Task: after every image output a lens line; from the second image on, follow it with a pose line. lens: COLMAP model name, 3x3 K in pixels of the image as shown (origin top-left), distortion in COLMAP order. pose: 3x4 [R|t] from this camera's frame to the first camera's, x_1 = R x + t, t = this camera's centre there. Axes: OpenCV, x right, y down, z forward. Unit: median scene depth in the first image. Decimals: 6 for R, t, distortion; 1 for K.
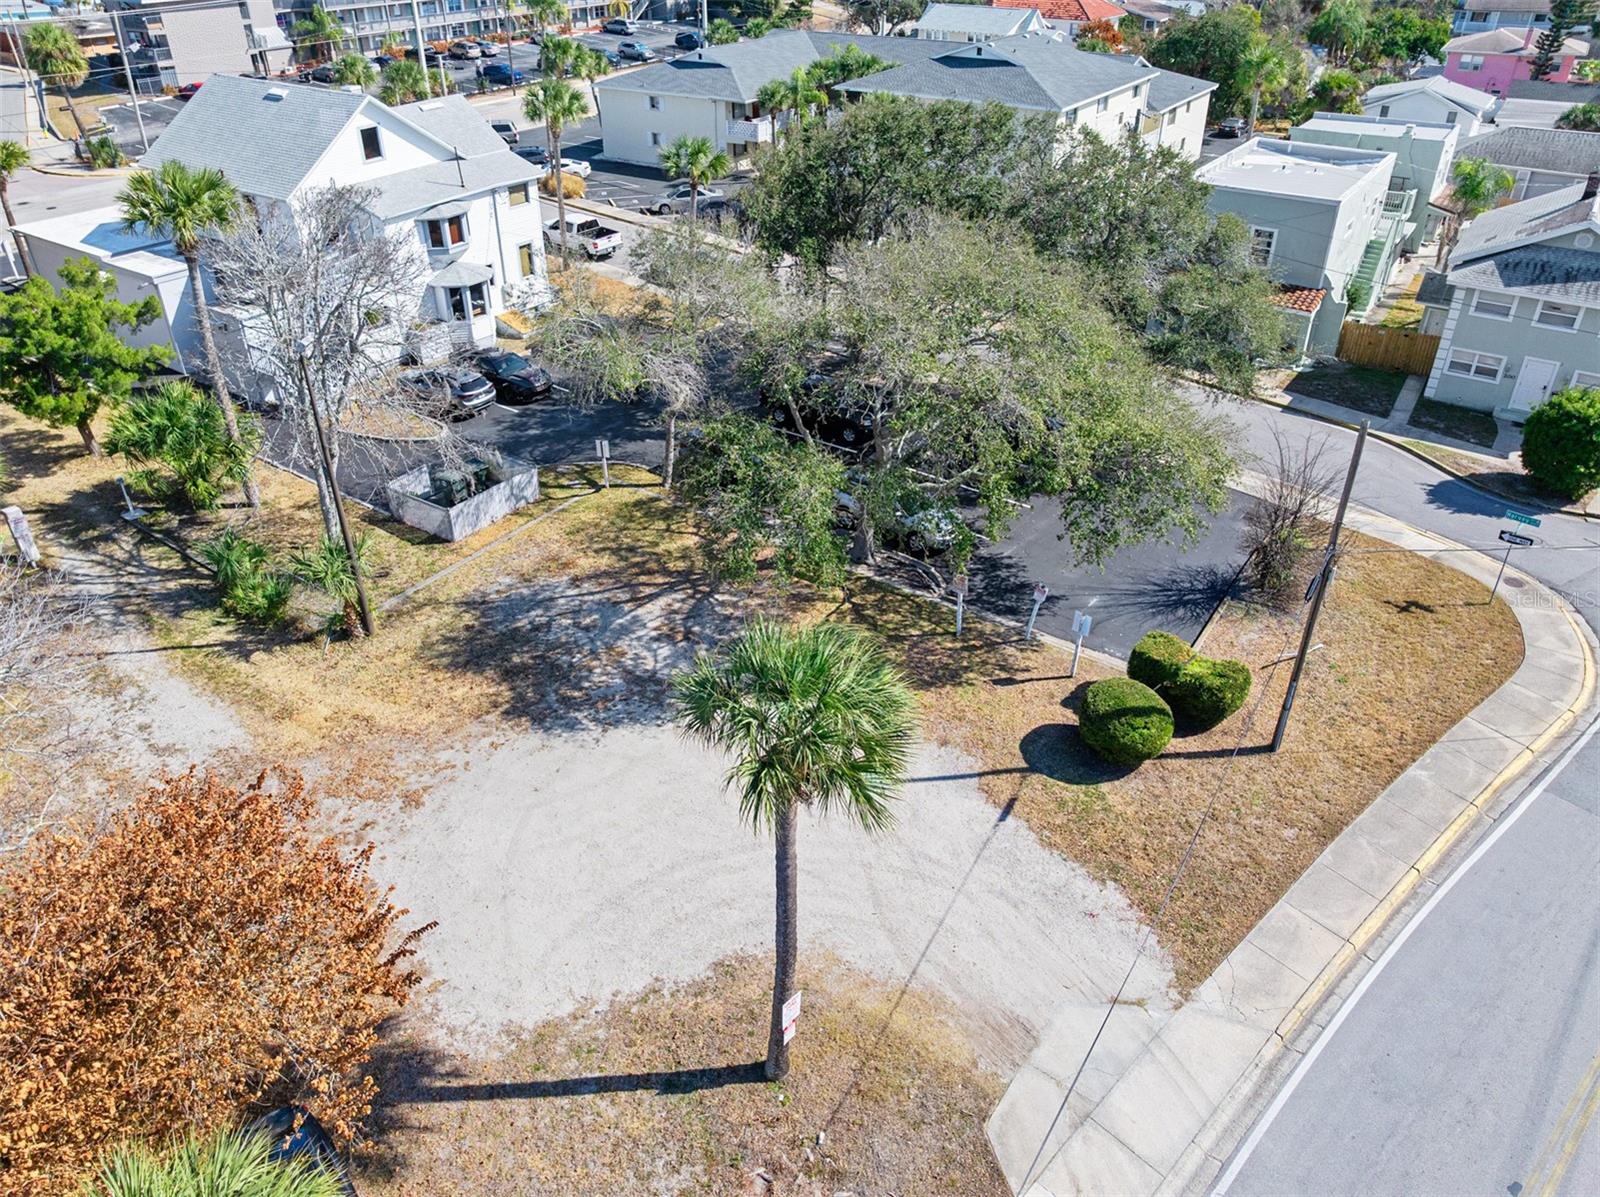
lens RADIAL K [[1141.9, 0, 800.0], [0, 1141.9, 598.5], [0, 0, 1]] dist [-0.005789, -0.002461]
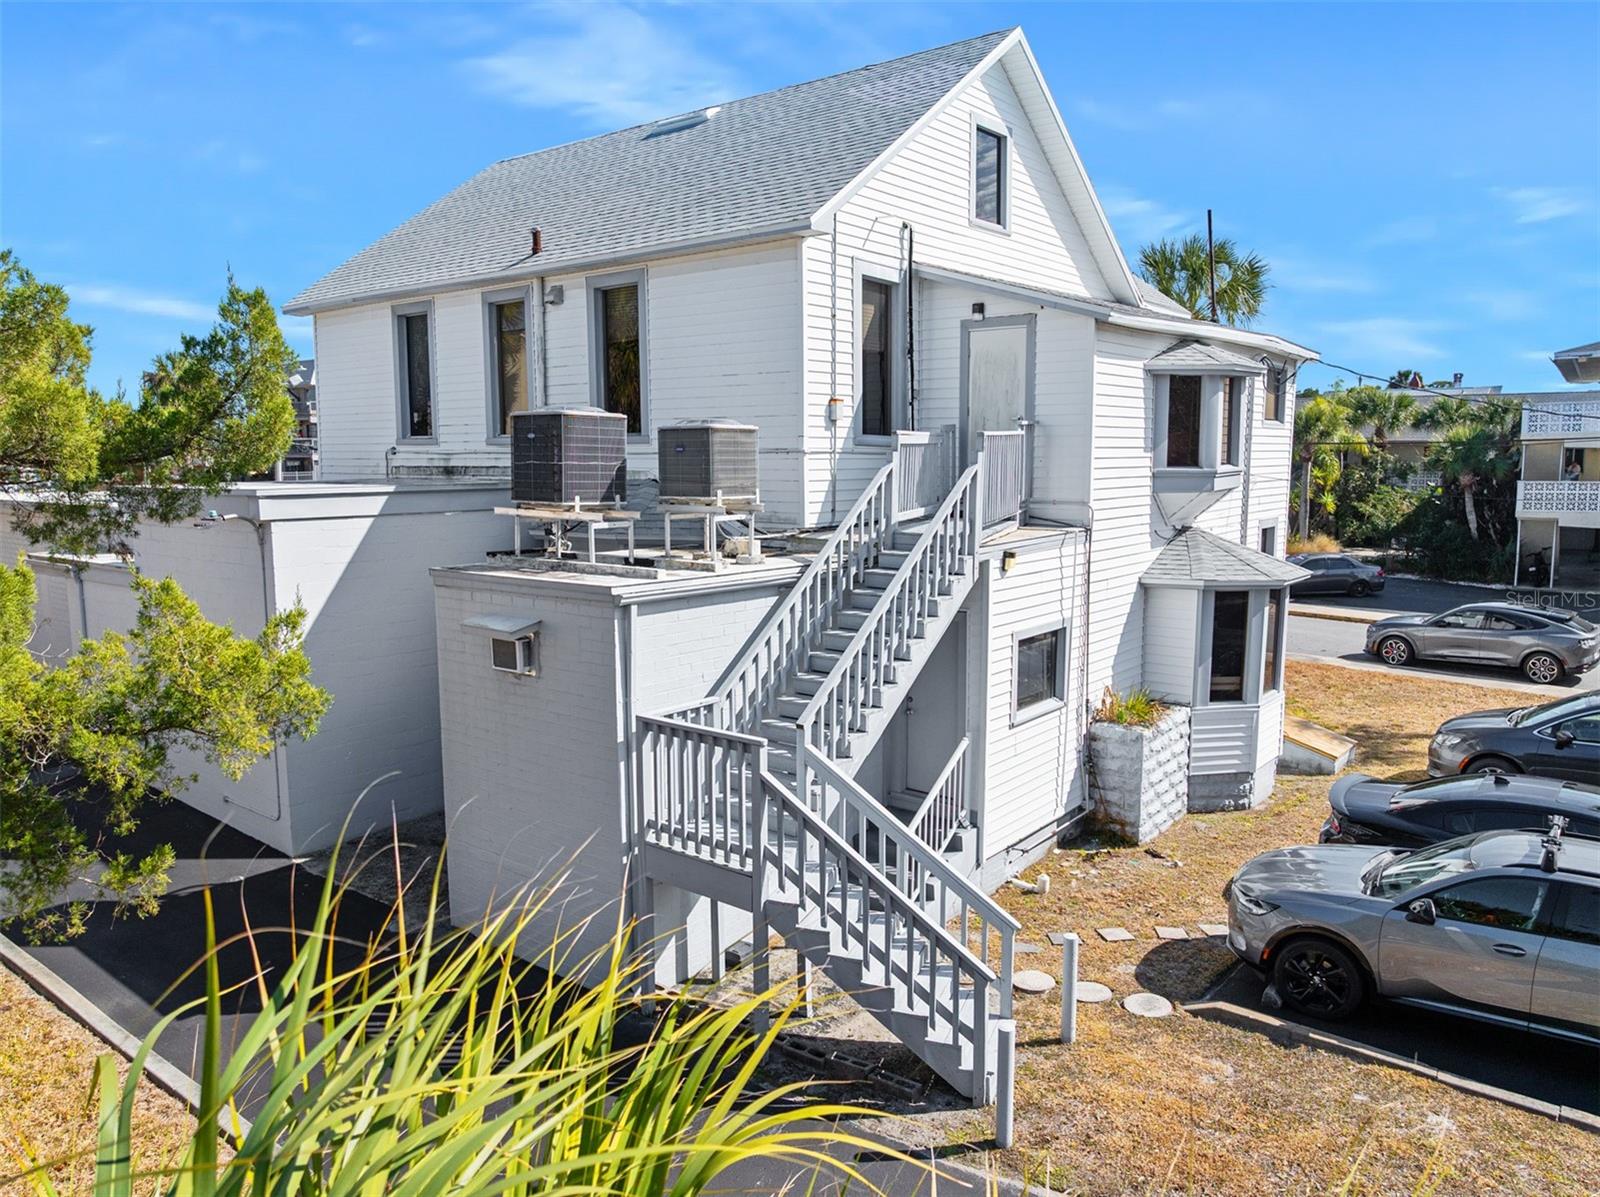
lens RADIAL K [[1141.9, 0, 800.0], [0, 1141.9, 598.5], [0, 0, 1]] dist [-0.005789, -0.002461]
pose [[0.998582, 0.005443, -0.052955, -0.516478], [-0.027291, 0.906428, -0.421478, -0.179943], [0.045706, 0.422326, 0.905291, 0.929319]]
